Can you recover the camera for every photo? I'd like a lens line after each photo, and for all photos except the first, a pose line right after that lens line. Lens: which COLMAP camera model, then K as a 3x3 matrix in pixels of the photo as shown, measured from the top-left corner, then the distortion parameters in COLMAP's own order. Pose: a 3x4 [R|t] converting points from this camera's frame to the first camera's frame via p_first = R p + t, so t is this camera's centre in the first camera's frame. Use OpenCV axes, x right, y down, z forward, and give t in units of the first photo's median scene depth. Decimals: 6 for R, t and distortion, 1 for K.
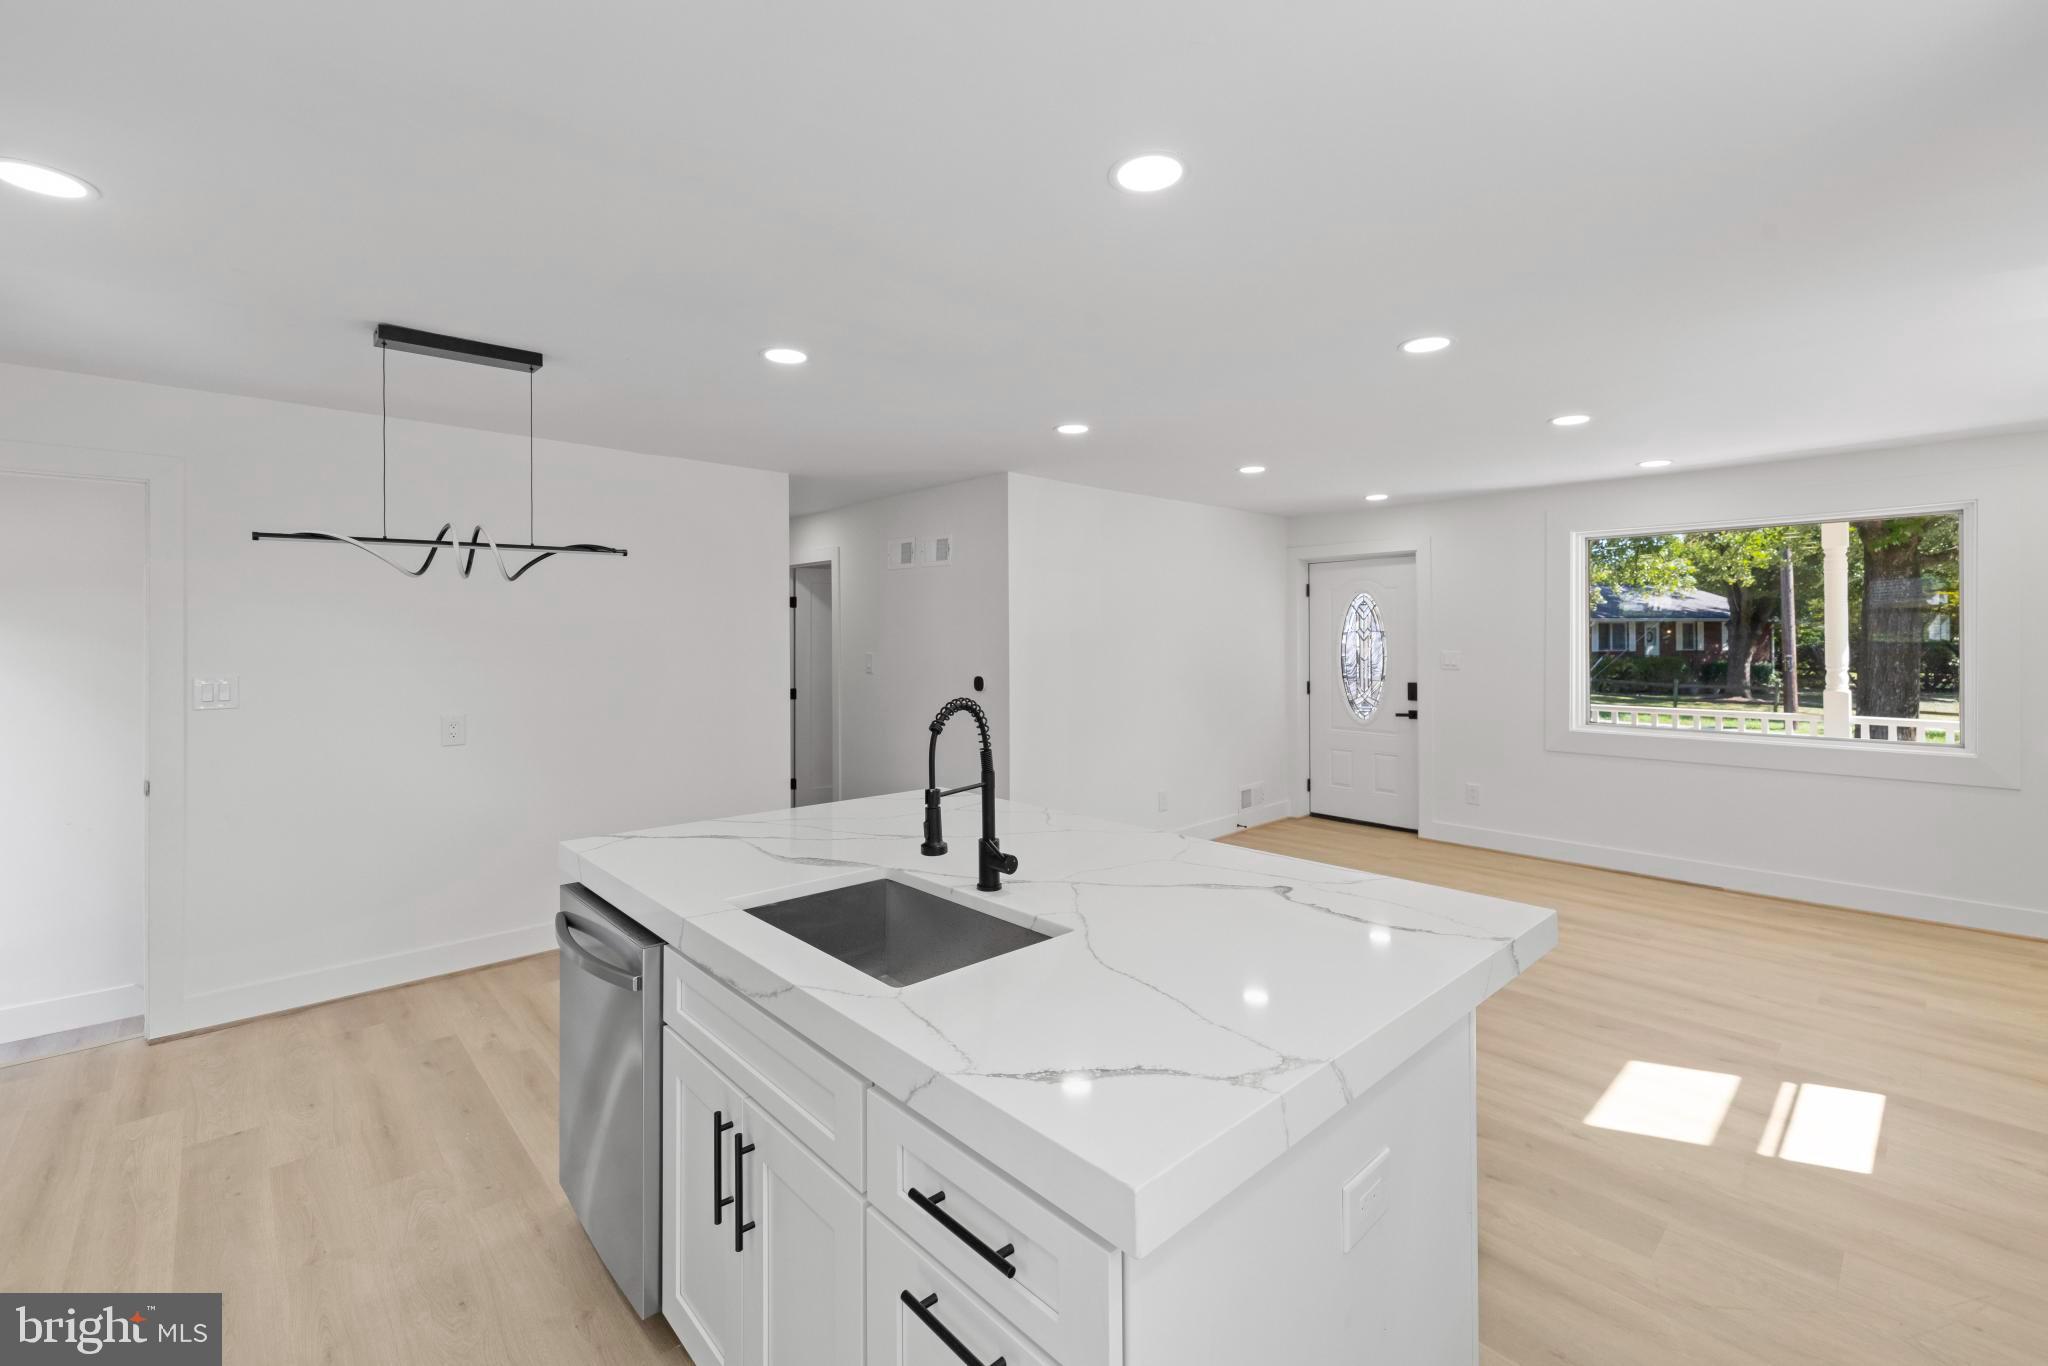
lens RADIAL K [[863.5, 0, 1026.5], [0, 863.5, 630.1], [0, 0, 1]] dist [-0.000956, 0.000465]
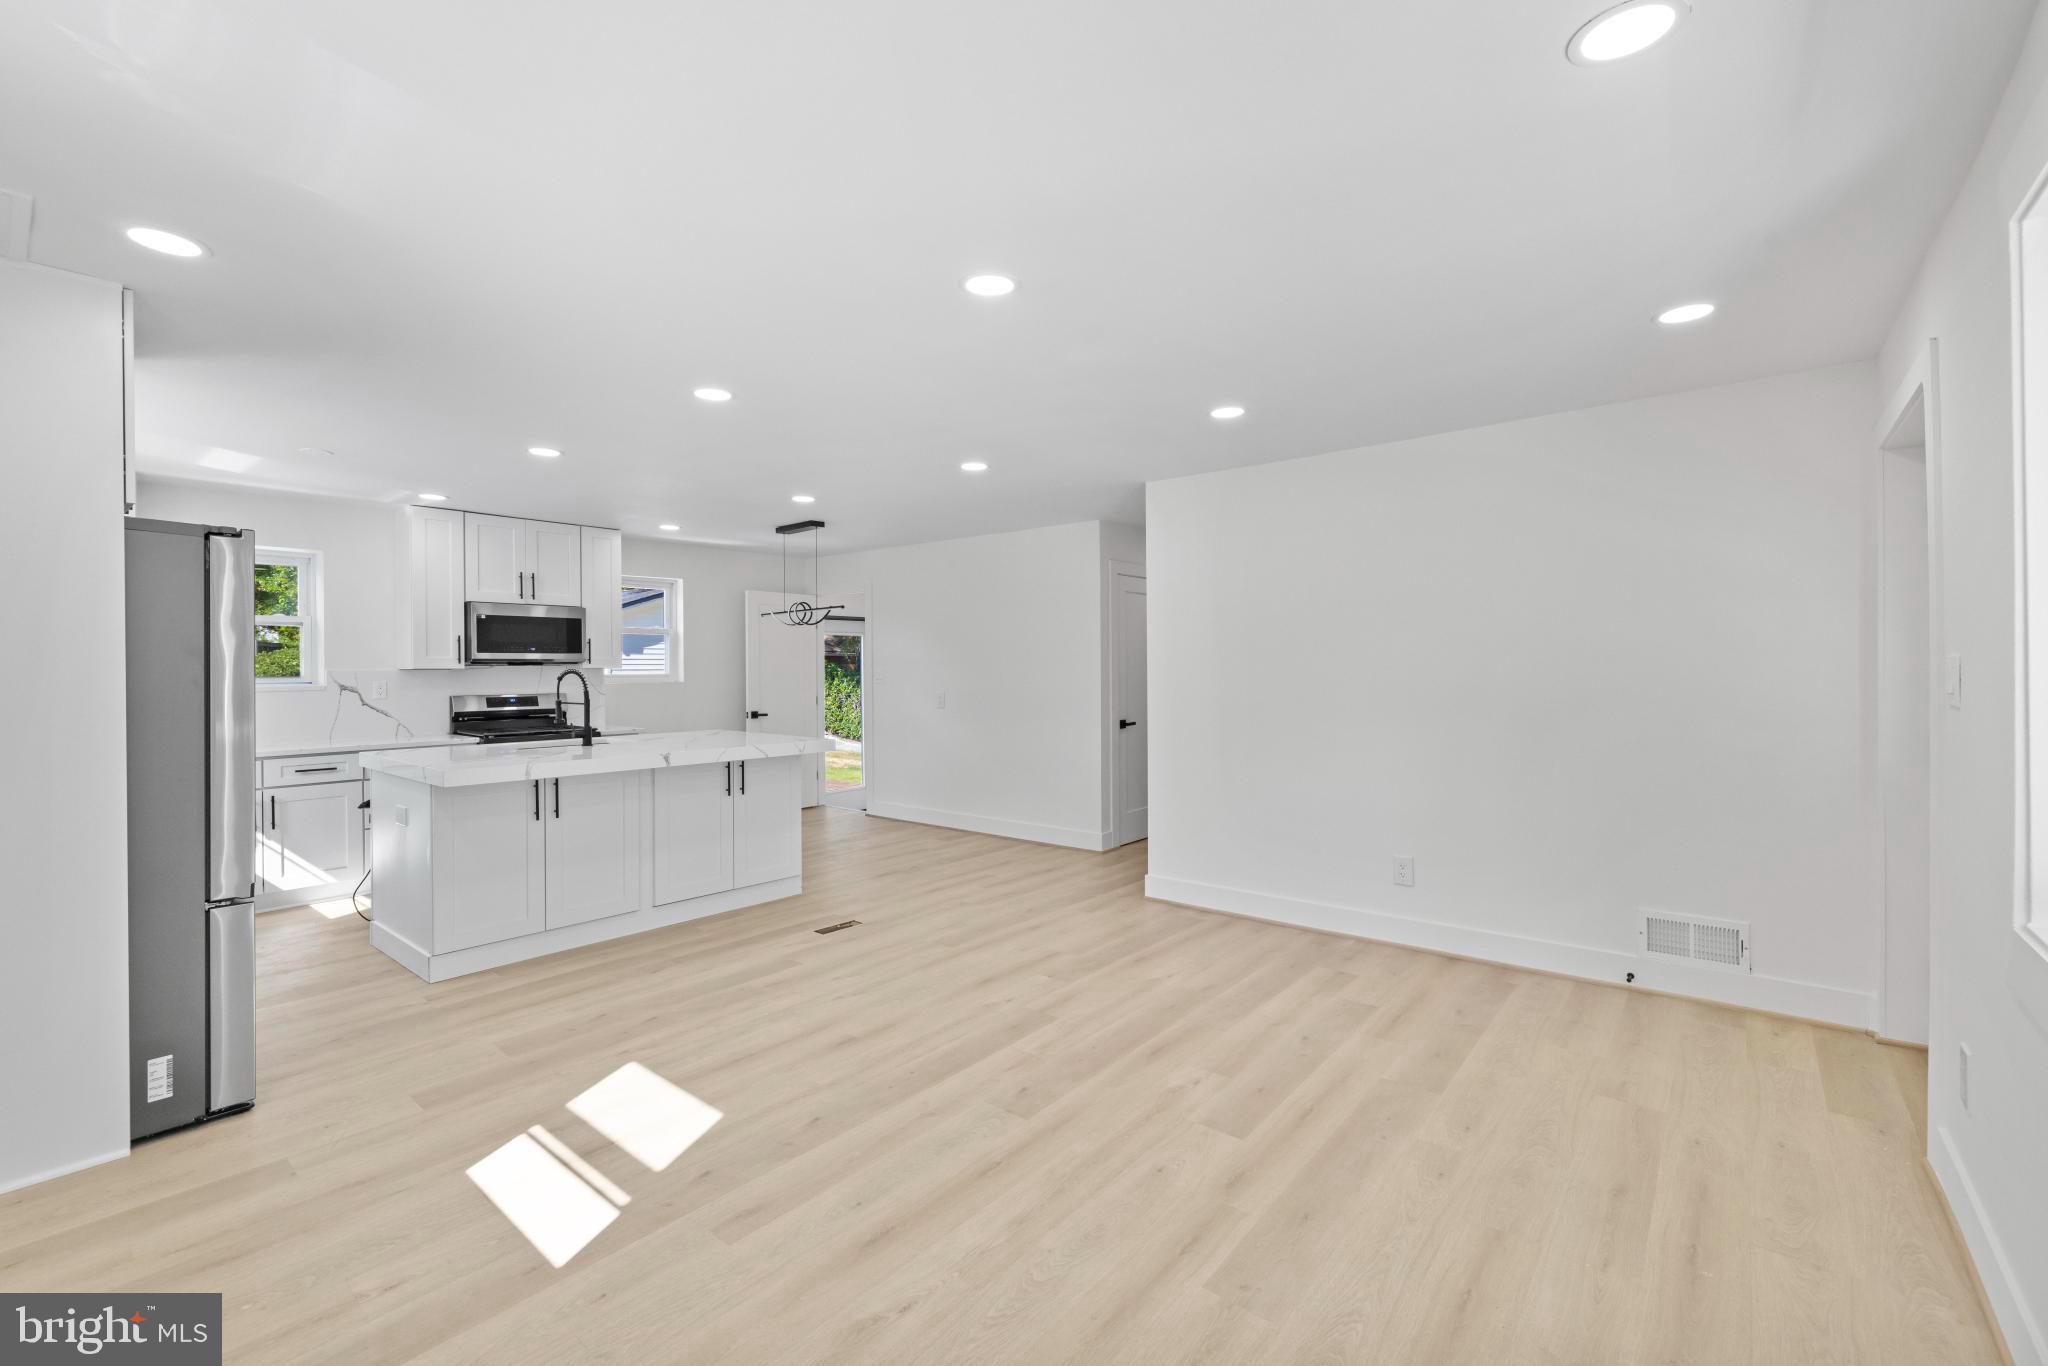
lens RADIAL K [[863.5, 0, 1020.3], [0, 863.5, 670.5], [0, 0, 1]] dist [-0.000956, 0.000465]
pose [[0.116294, 0.006218, -0.993195, 1.783645], [0.014310, 0.999866, 0.007936, 0.053749], [0.993112, -0.015136, 0.116189, 1.340354]]
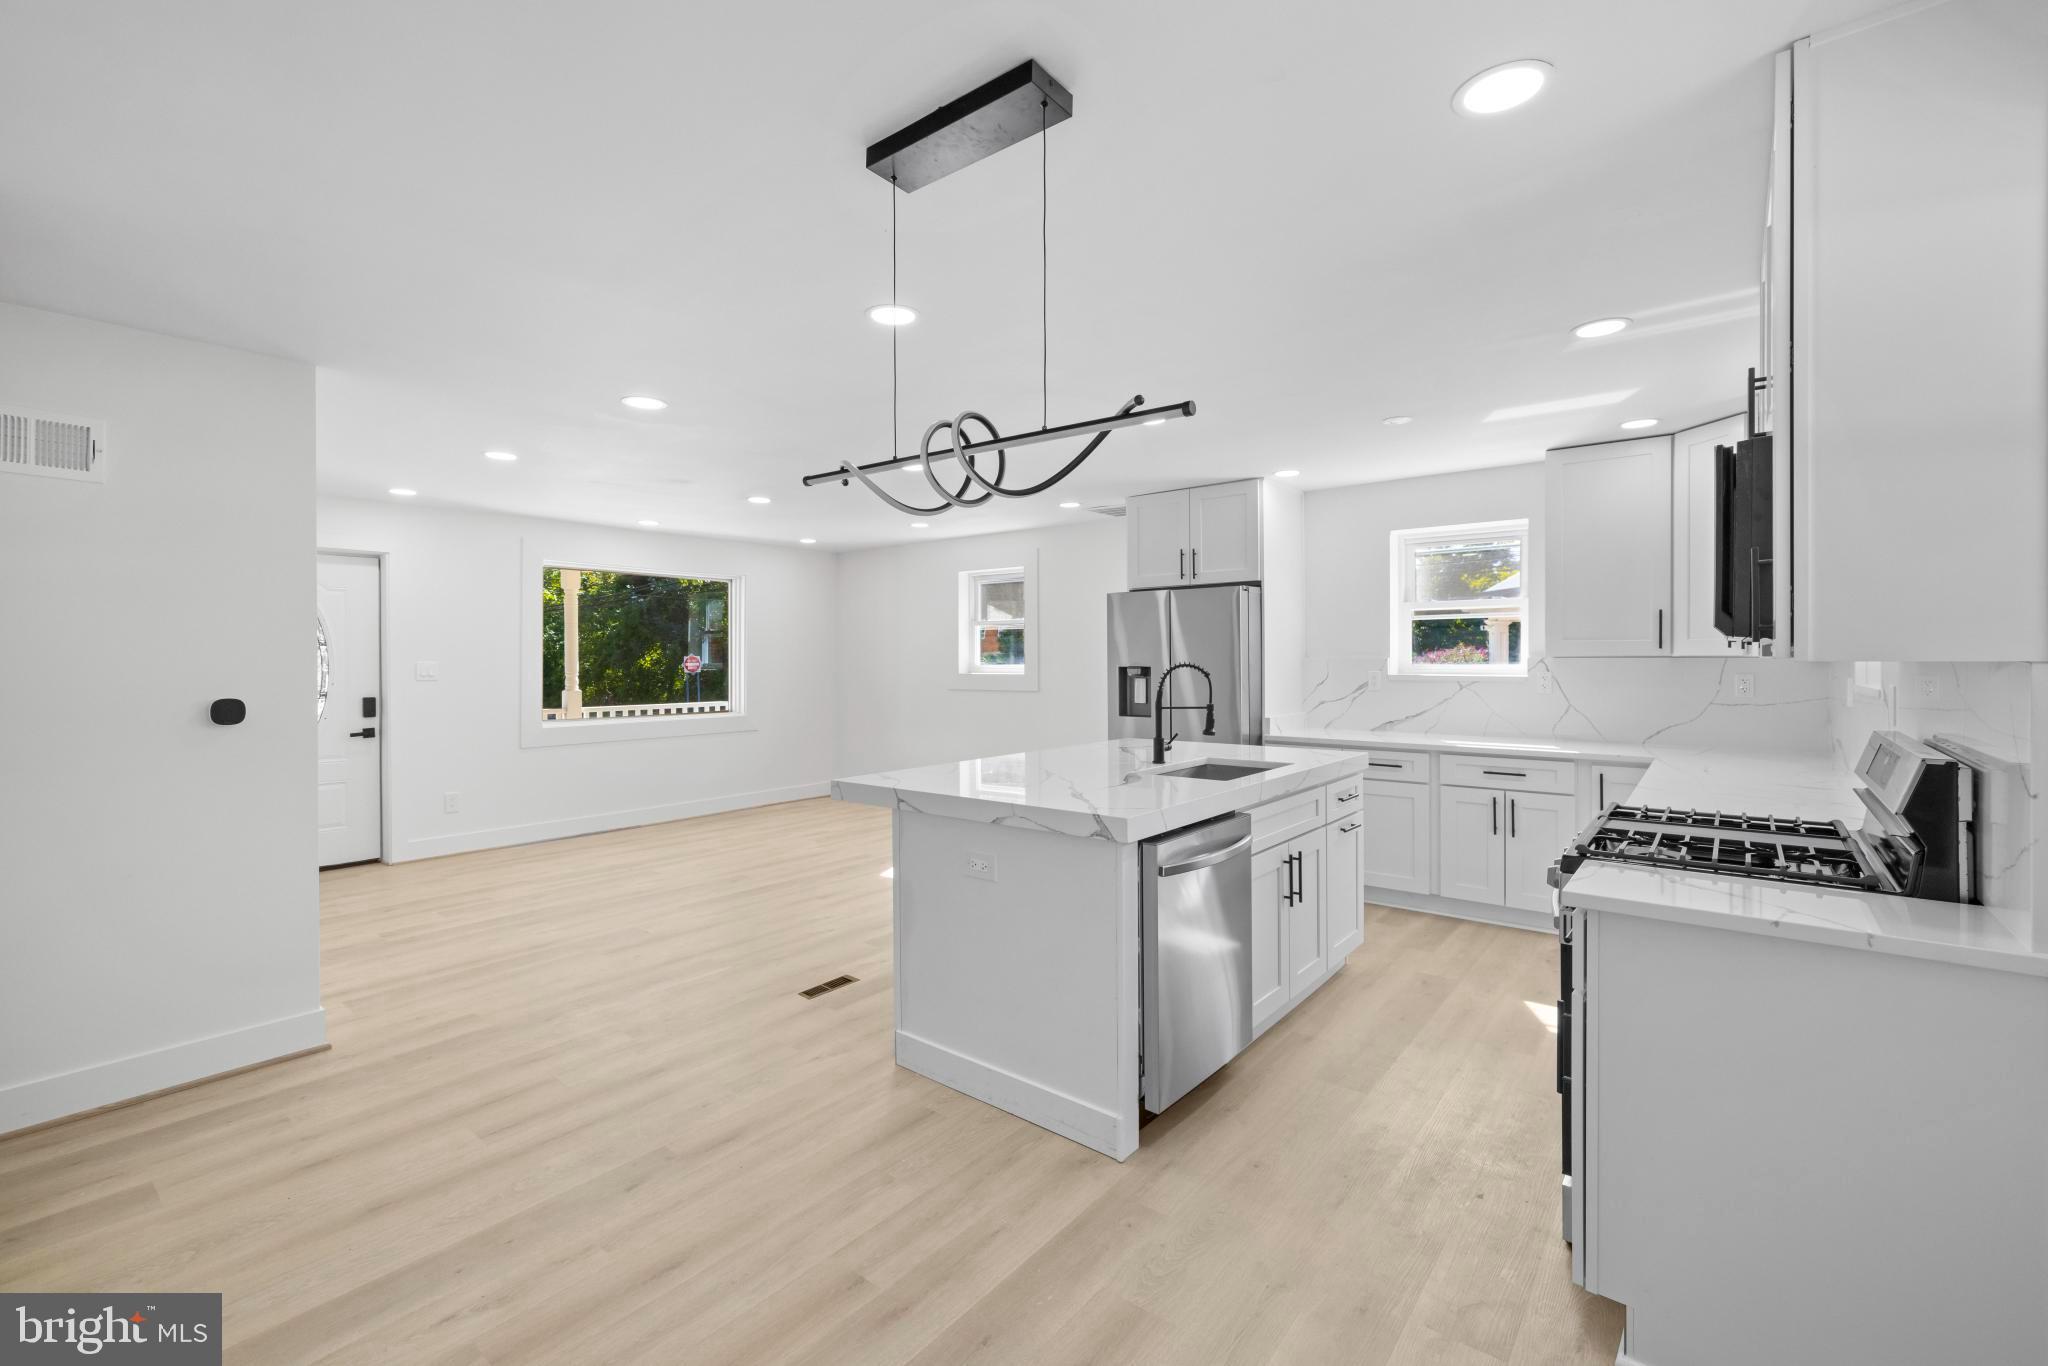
lens RADIAL K [[863.5, 0, 1023.4], [0, 863.5, 664.7], [0, 0, 1]] dist [-0.000956, 0.000465]
pose [[-0.141242, -0.003476, 0.989969, -1.293415], [-0.001701, 0.999993, 0.003269, 0.052467], [-0.989974, -0.001223, -0.141247, 1.070063]]
